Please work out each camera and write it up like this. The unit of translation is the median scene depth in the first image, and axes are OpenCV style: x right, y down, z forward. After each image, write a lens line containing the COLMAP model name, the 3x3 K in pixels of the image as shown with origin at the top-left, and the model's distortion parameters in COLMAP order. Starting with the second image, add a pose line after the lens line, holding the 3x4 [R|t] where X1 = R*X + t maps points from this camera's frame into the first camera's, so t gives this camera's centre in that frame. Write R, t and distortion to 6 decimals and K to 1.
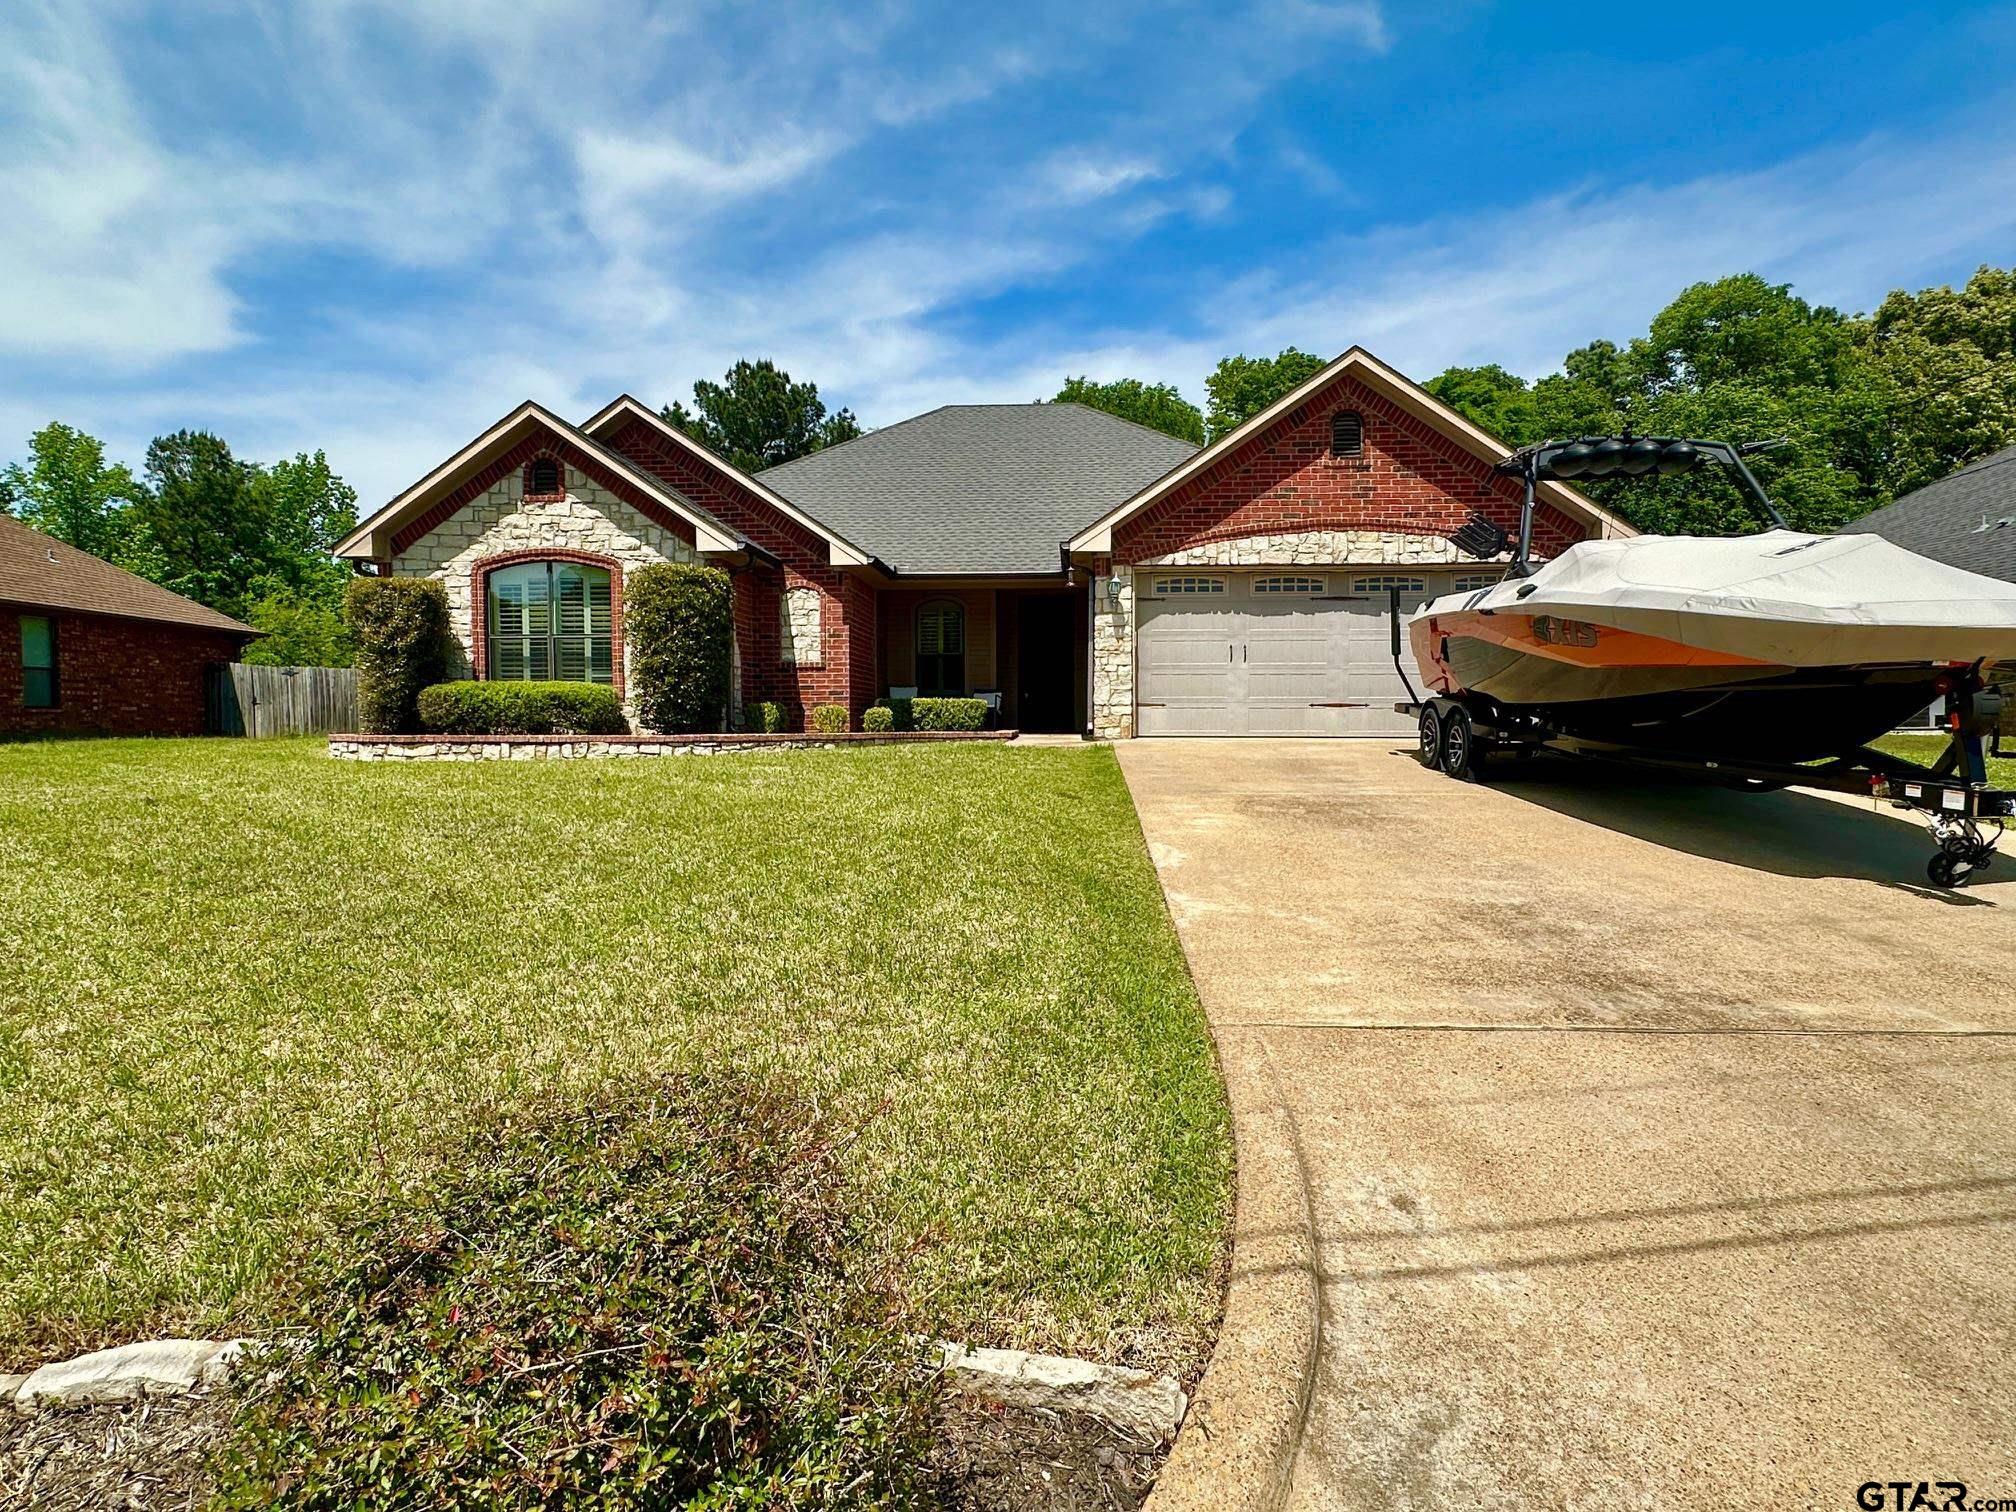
lens RADIAL K [[1446.8, 0, 1008.0], [0, 1446.8, 756.0], [0, 0, 1]] dist [0.070368, -0.084297]
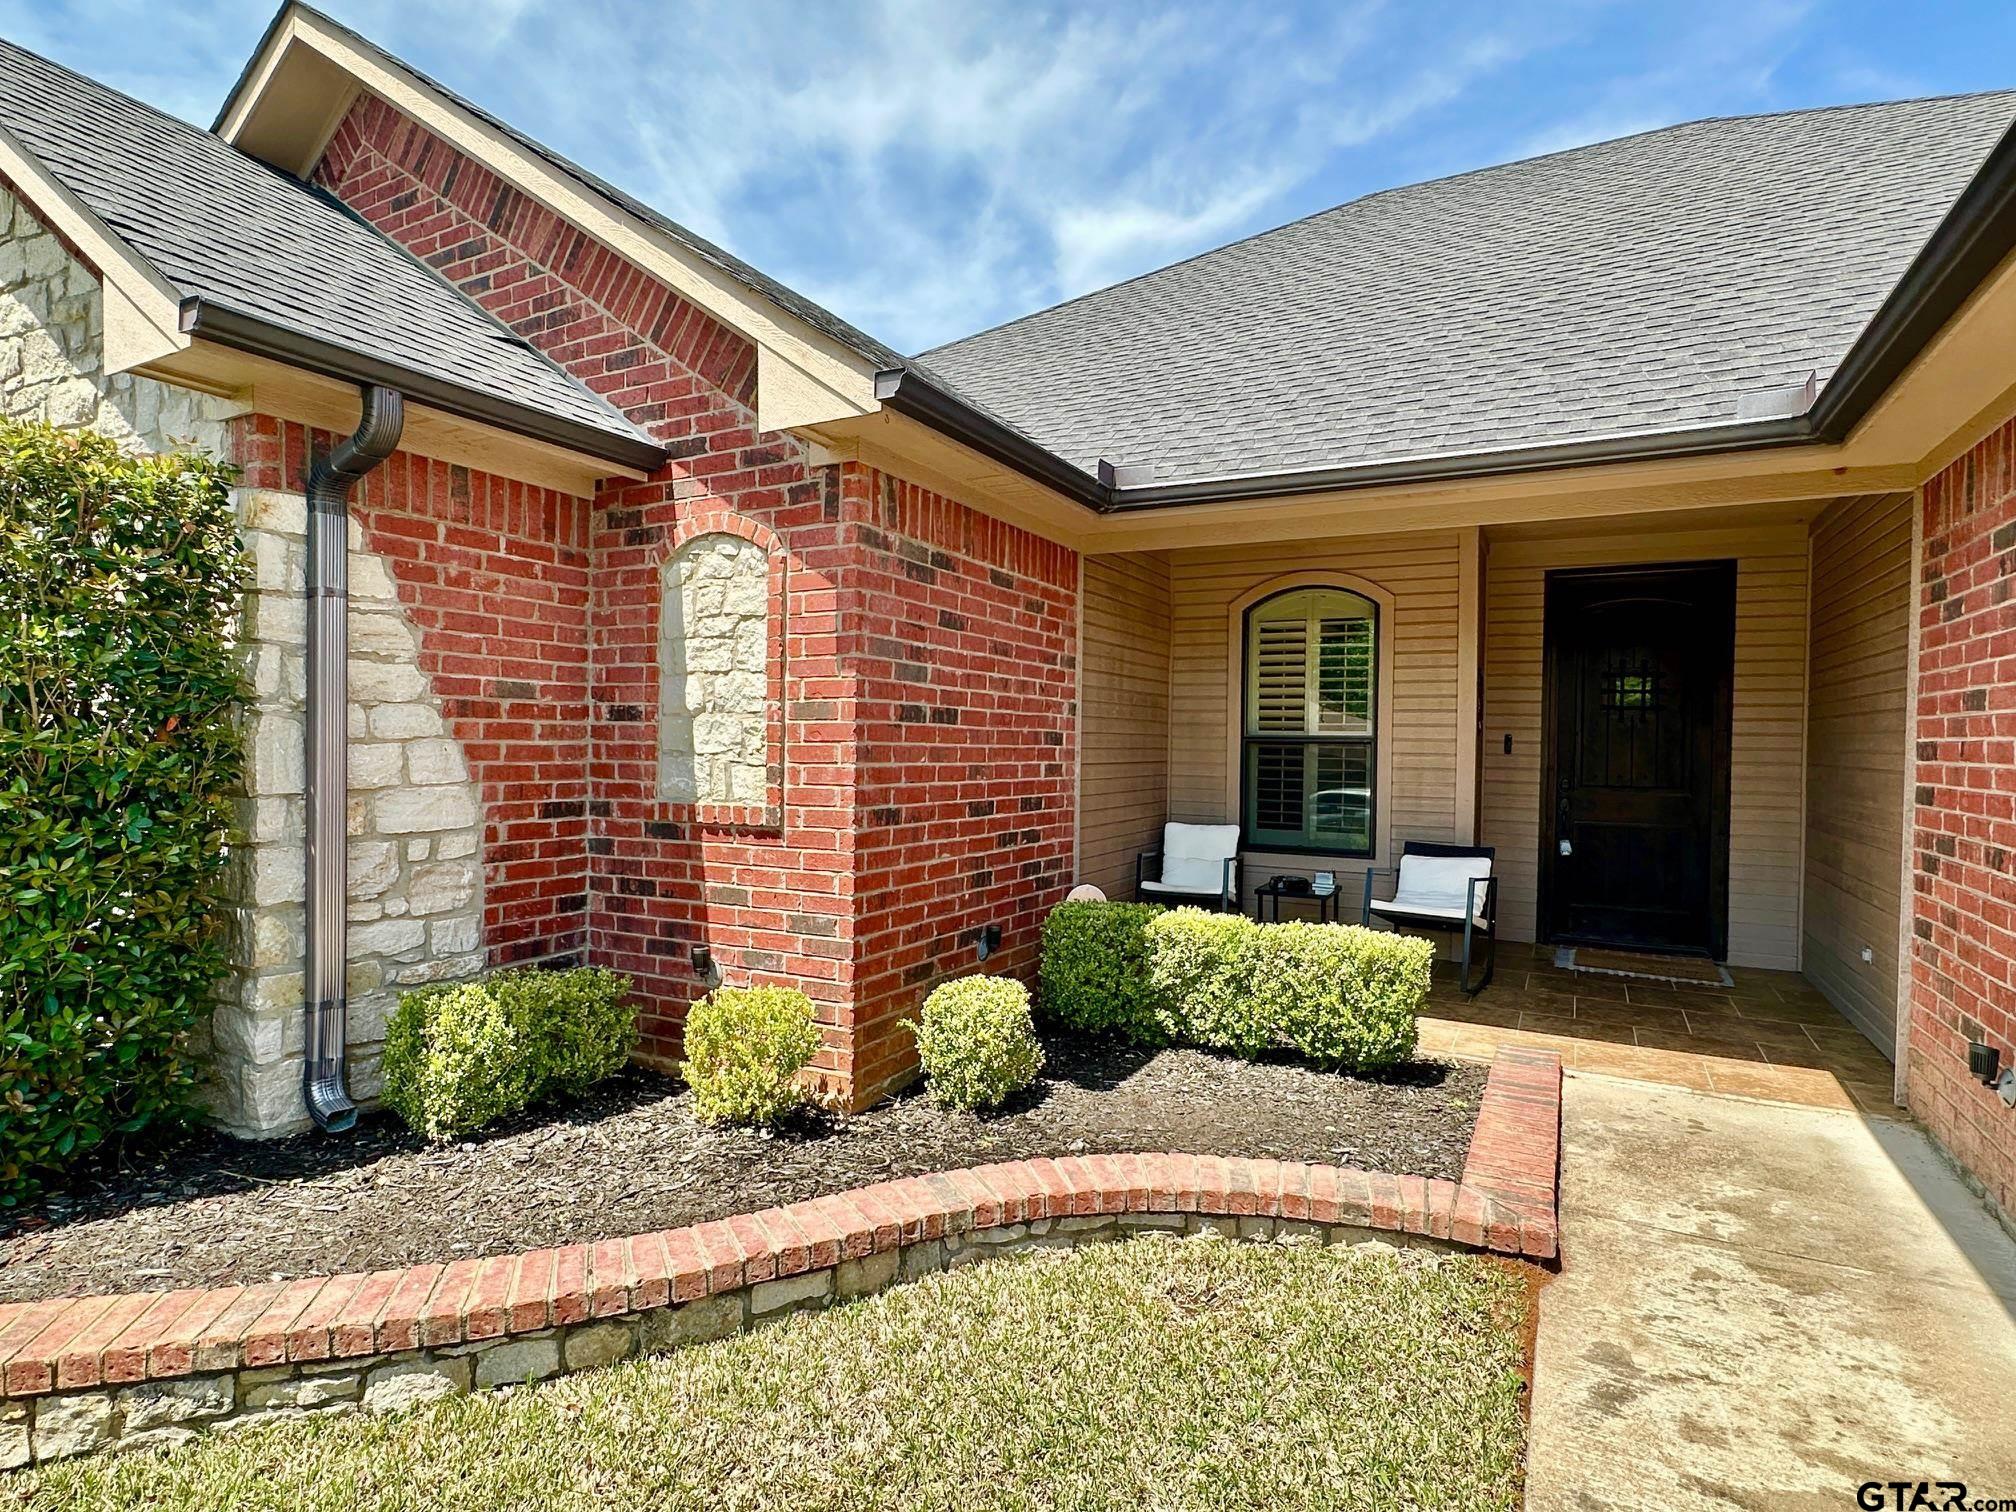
lens RADIAL K [[981.2, 0, 1006.9], [0, 981.2, 701.6], [0, 0, 1]] dist [-0.000569, 0.000163]
pose [[0.904121, 0.004050, -0.427258, -0.004195], [-0.018005, 0.999428, -0.028629, -0.030167], [0.426897, 0.033577, 0.903676, 0.321102]]
